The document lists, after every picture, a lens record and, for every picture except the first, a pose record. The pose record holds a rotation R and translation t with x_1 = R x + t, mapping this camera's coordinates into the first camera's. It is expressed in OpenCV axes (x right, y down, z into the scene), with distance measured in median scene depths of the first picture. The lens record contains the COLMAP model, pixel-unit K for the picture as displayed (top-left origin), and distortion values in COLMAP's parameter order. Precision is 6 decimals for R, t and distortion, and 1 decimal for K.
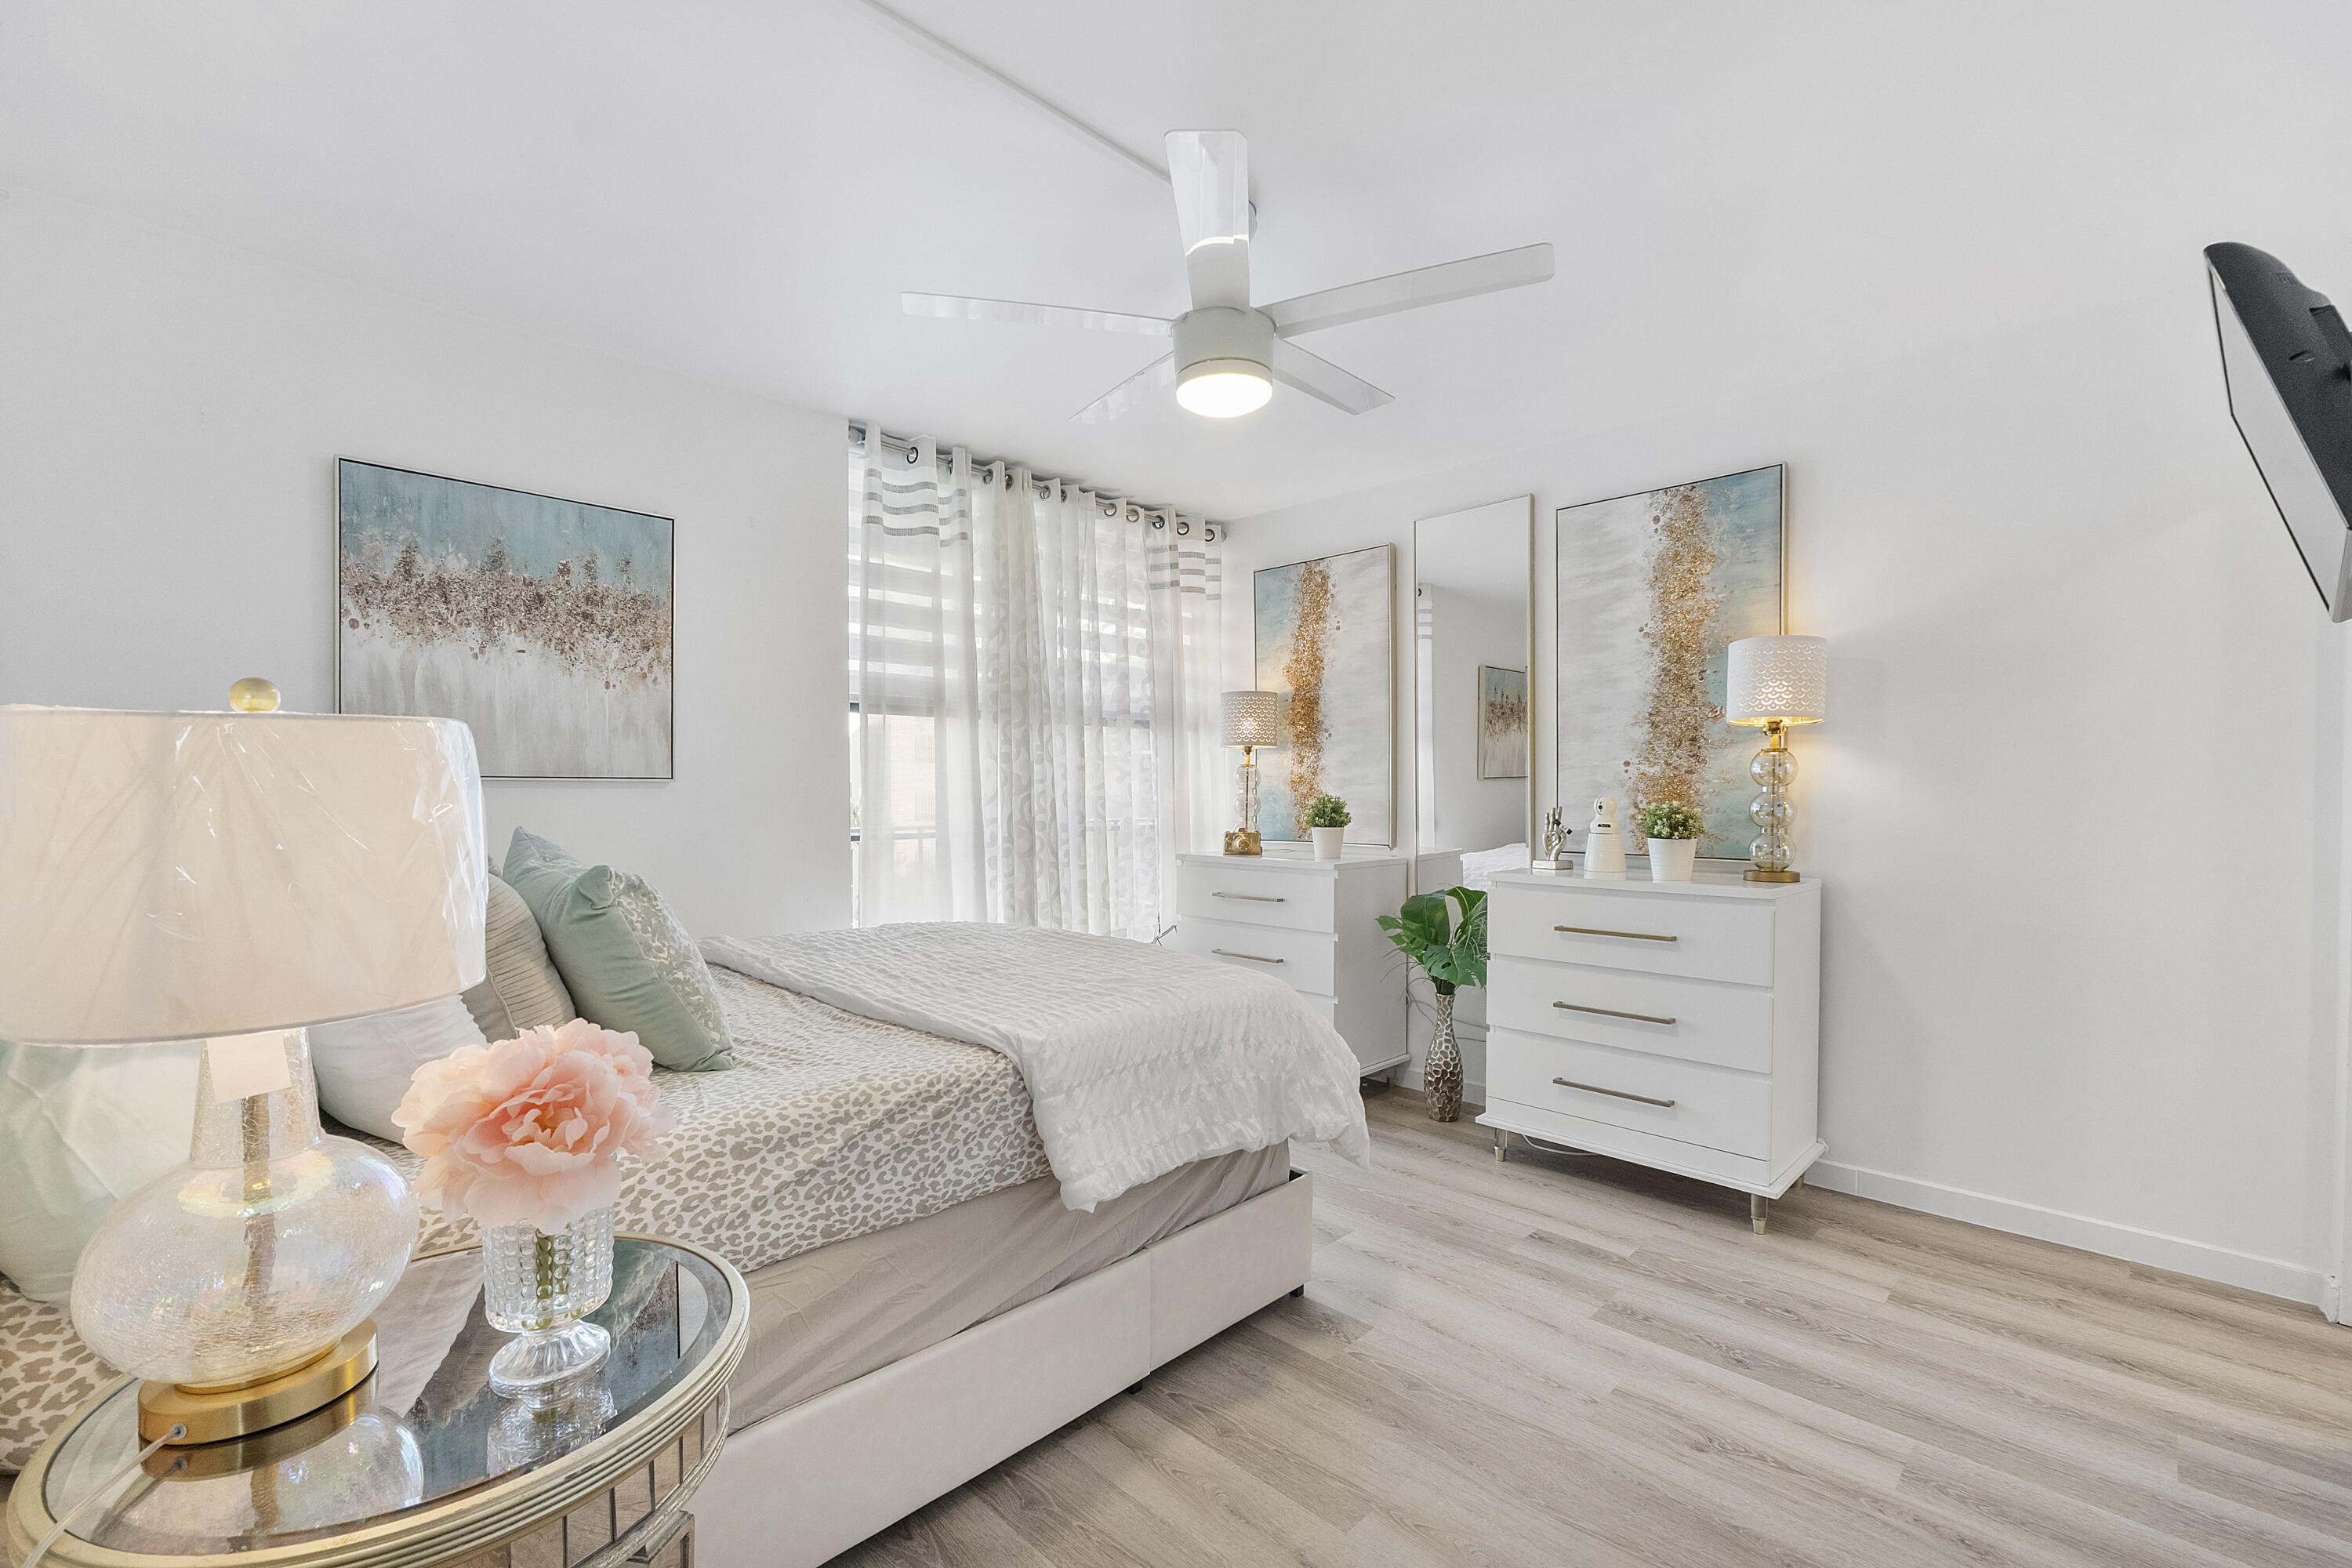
lens RADIAL K [[1033.4, 0, 1178.8], [0, 1033.4, 793.0], [0, 0, 1]] dist [-0.003348, -0.000285]
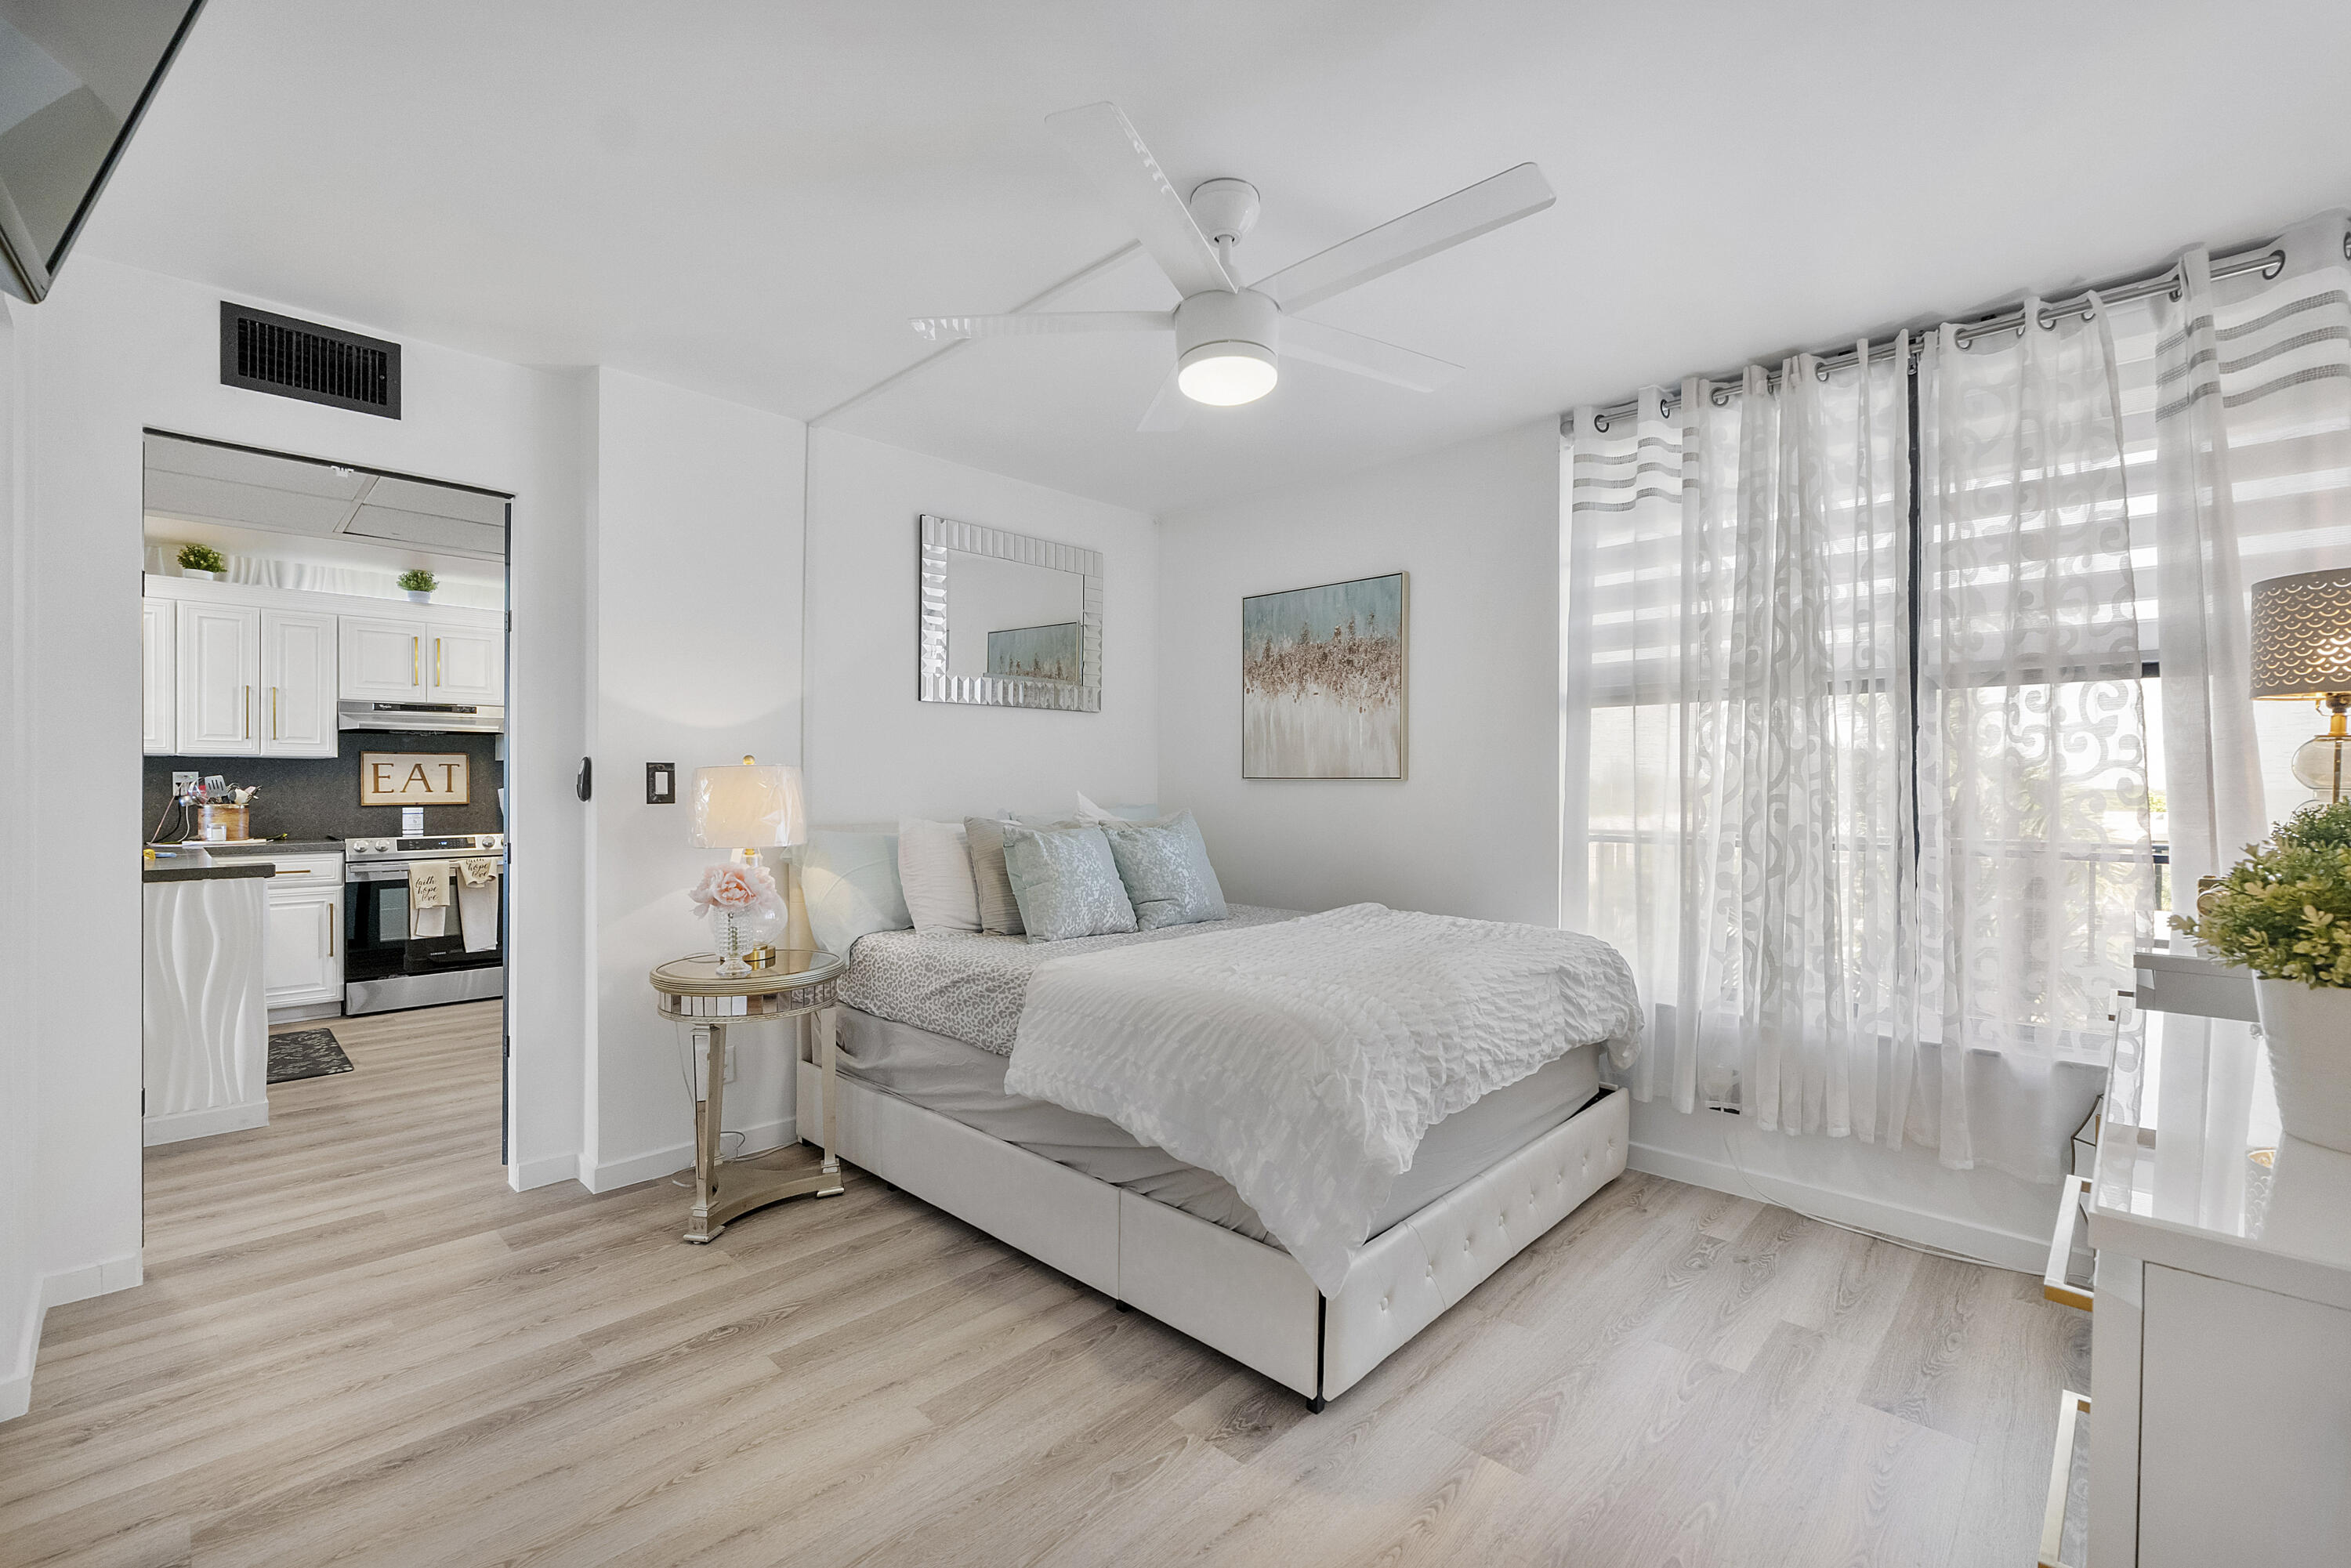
lens RADIAL K [[1001.7, 0, 1179.8], [0, 1001.7, 786.5], [0, 0, 1]] dist [-0.002867, -0.000523]
pose [[0.004852, -0.000888, -0.999988, 0.778560], [-0.007764, 0.999969, -0.000926, -0.000409], [0.999958, 0.007769, 0.004845, 0.766595]]
